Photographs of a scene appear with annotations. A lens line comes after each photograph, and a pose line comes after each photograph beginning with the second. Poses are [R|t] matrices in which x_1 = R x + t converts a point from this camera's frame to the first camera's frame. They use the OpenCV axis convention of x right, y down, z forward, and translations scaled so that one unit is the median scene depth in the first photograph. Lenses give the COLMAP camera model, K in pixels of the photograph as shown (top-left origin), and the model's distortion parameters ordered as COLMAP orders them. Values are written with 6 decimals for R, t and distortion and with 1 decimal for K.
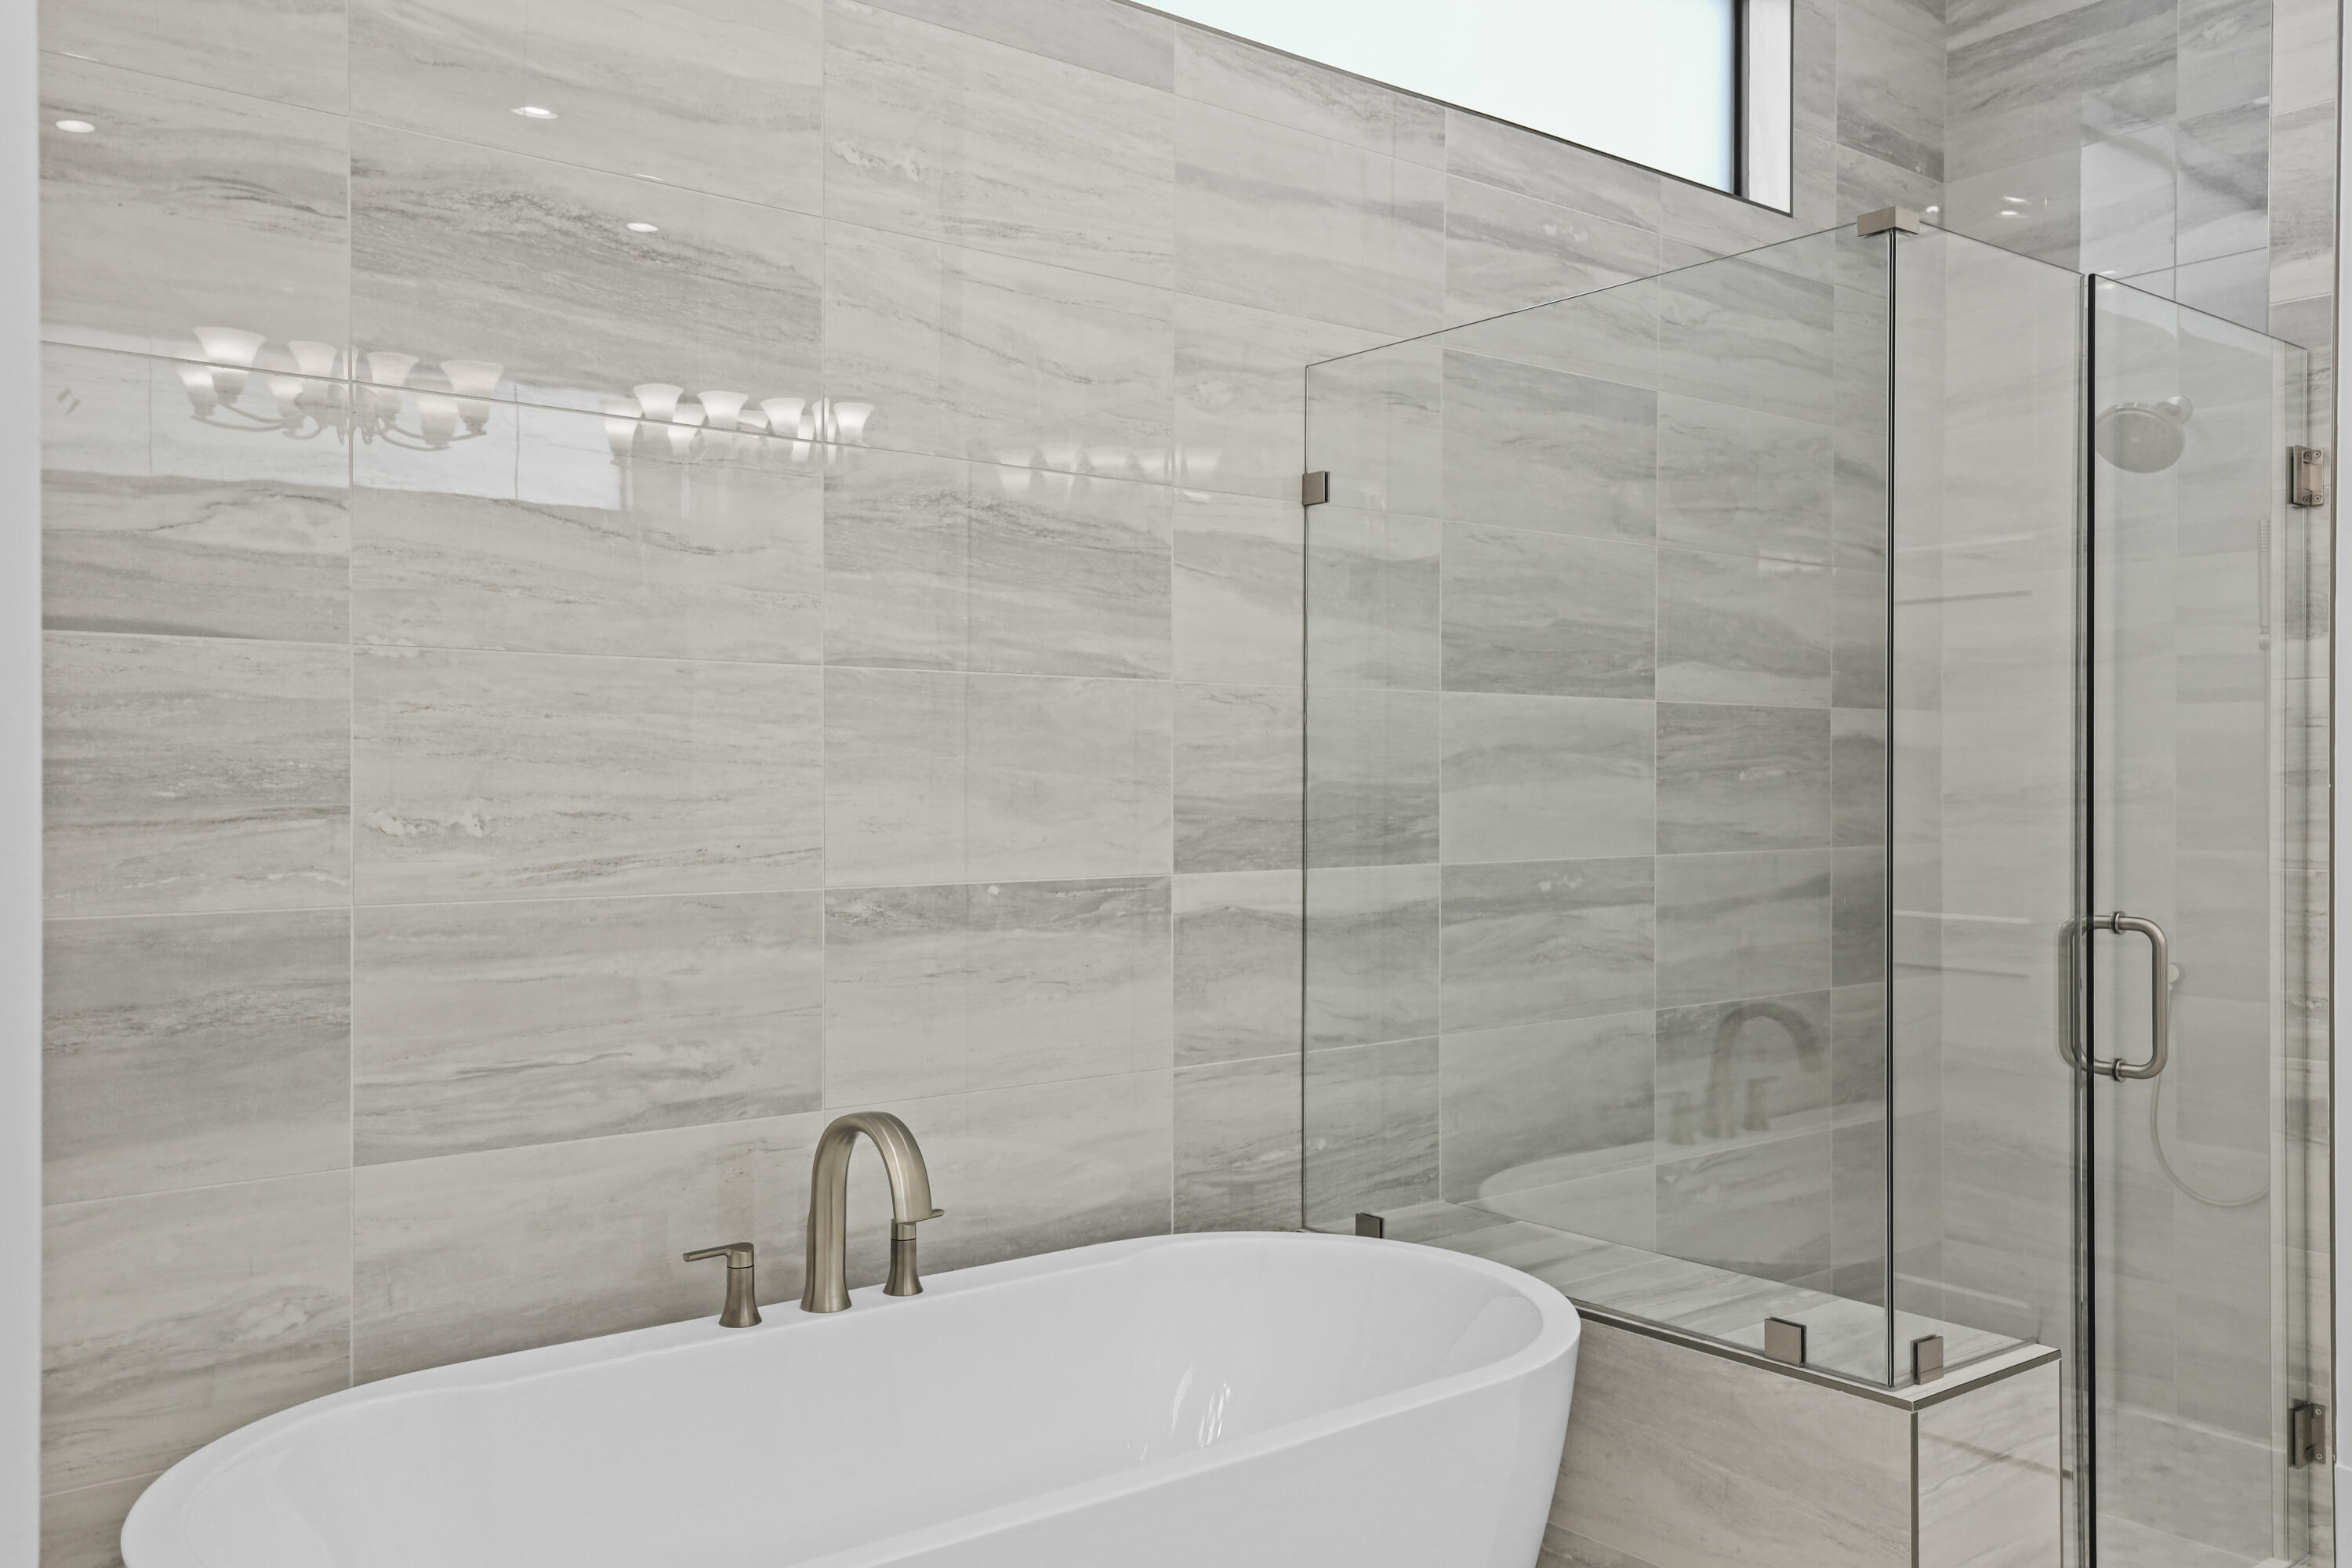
lens RADIAL K [[1887.2, 0, 1176.0], [0, 1887.2, 784.0], [0, 0, 1]] dist [0.011985, 0.015190]
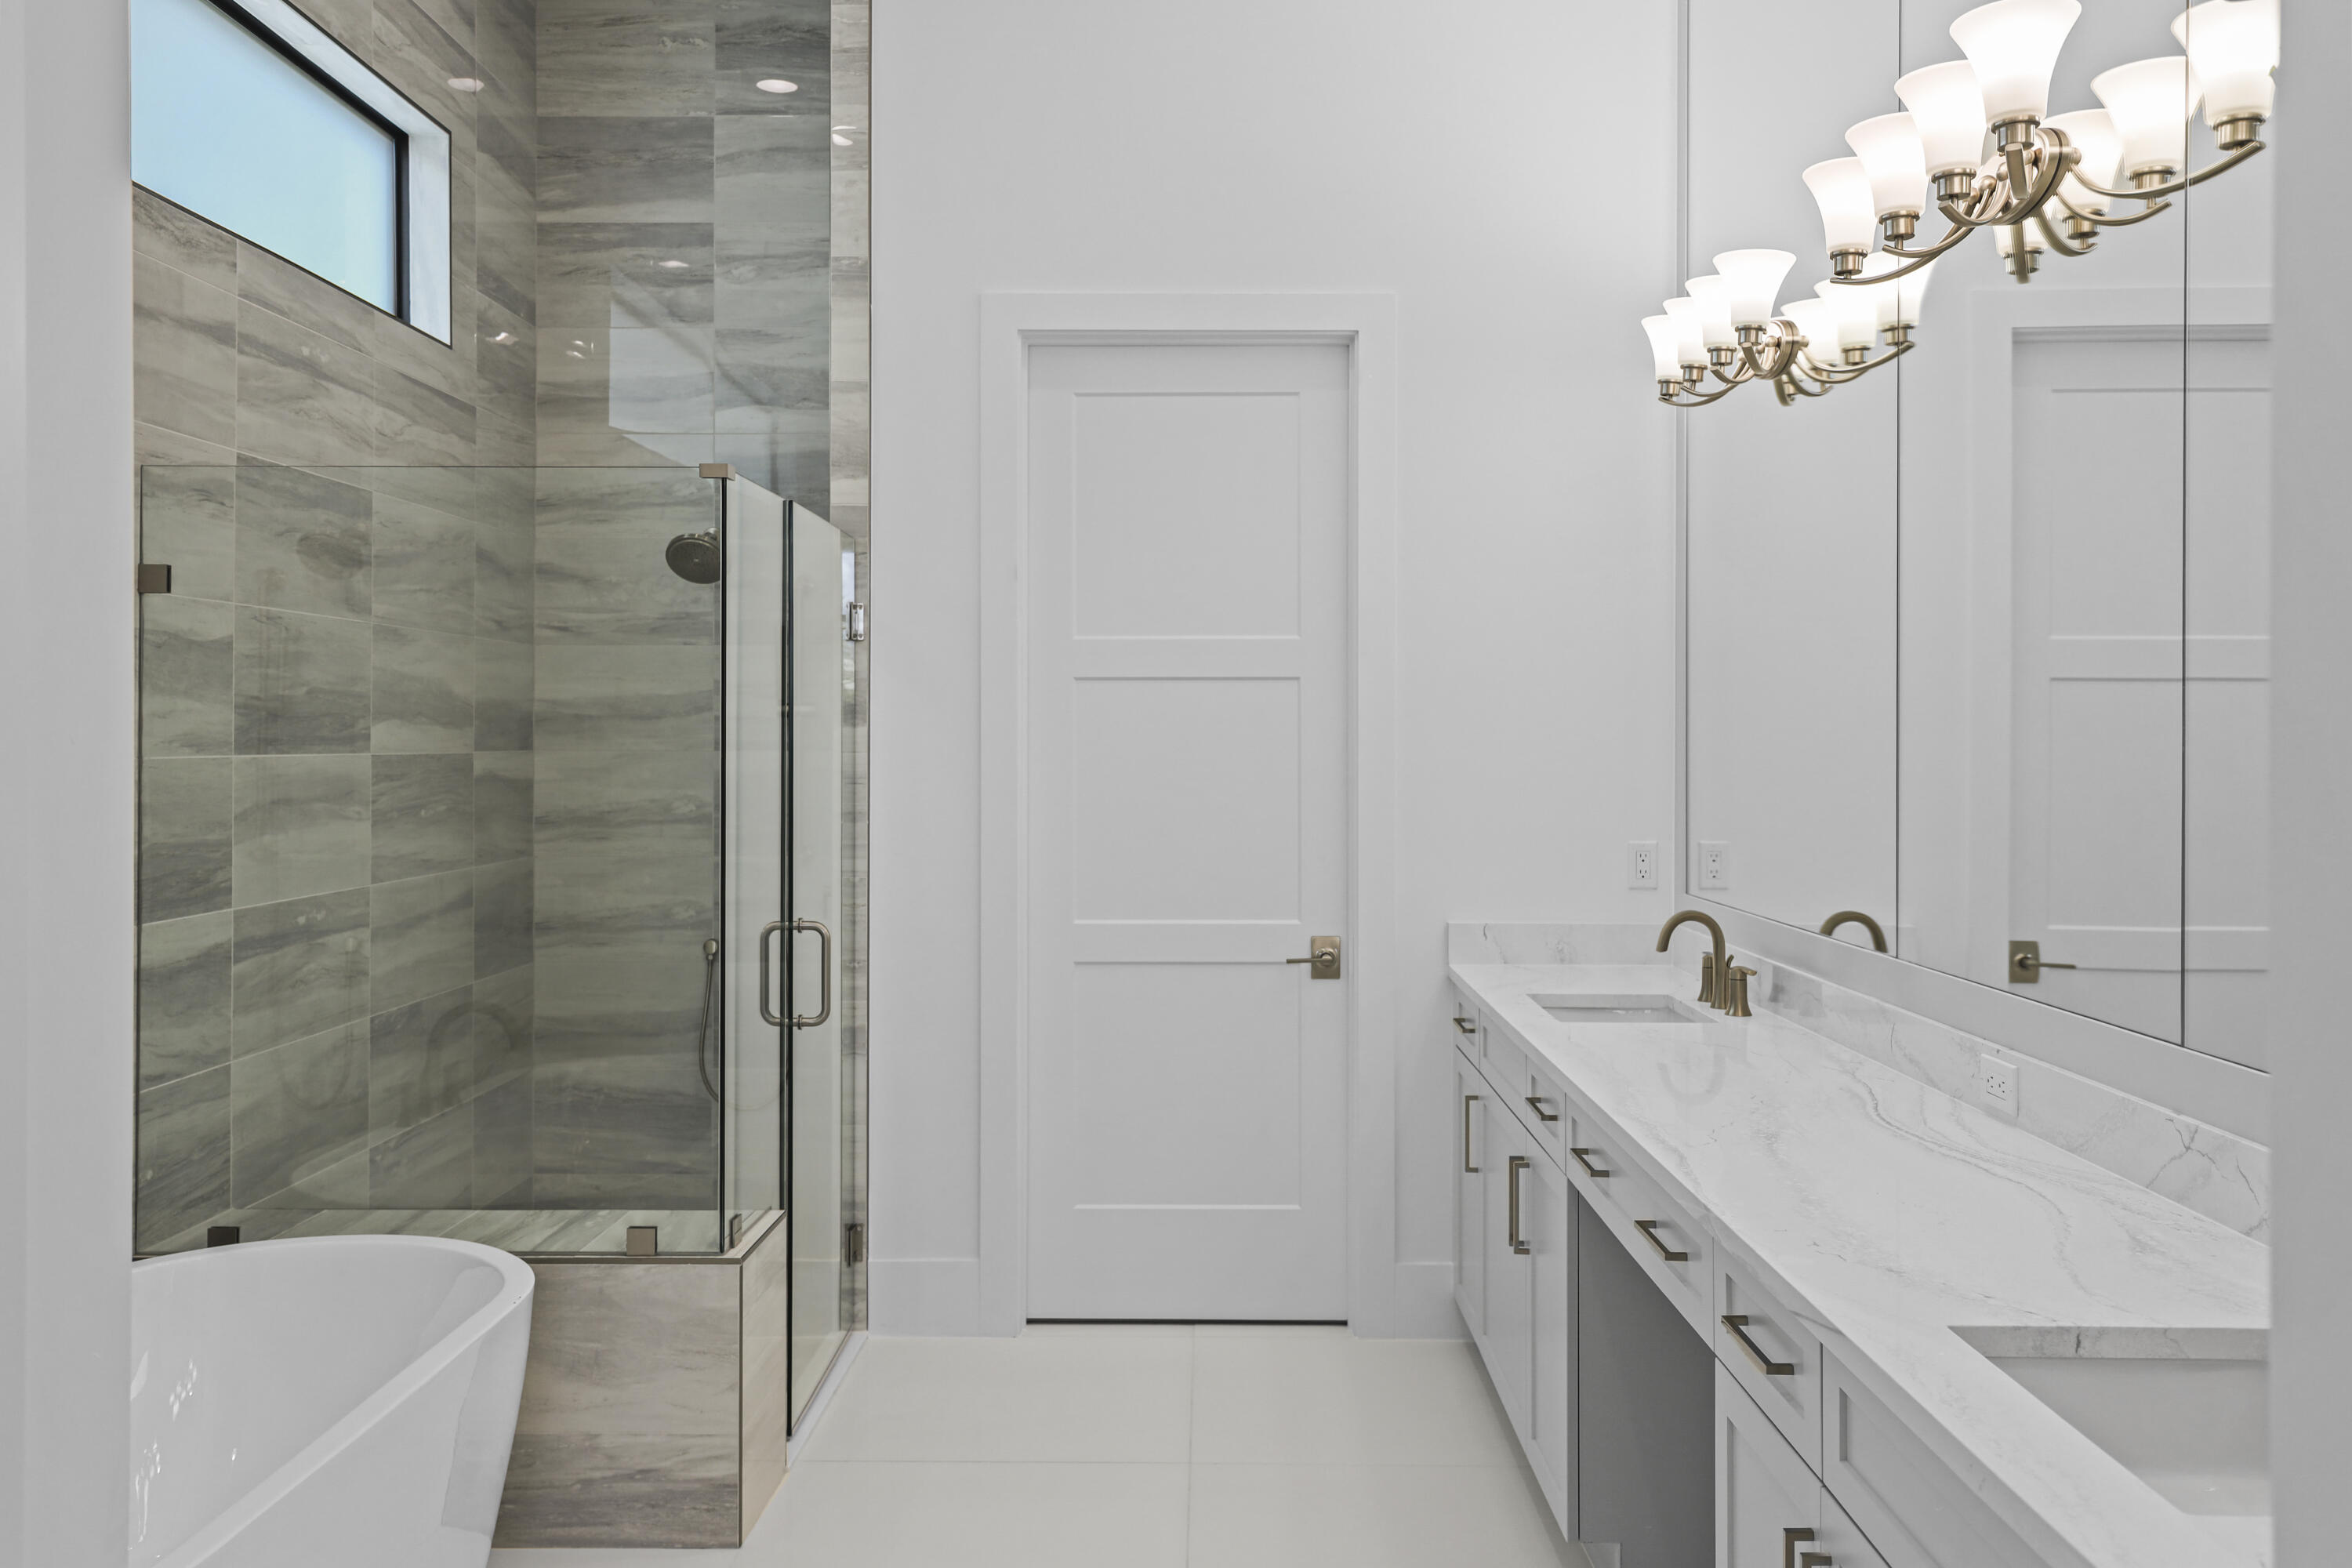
lens RADIAL K [[1901.9, 0, 1180.0], [0, 1901.9, 725.1], [0, 0, 1]] dist [0.022032, 0.006388]
pose [[0.632273, 0.006890, 0.774715, -0.370377], [-0.001718, 0.999970, -0.007491, -0.057174], [-0.774744, 0.003406, 0.632266, -0.152612]]
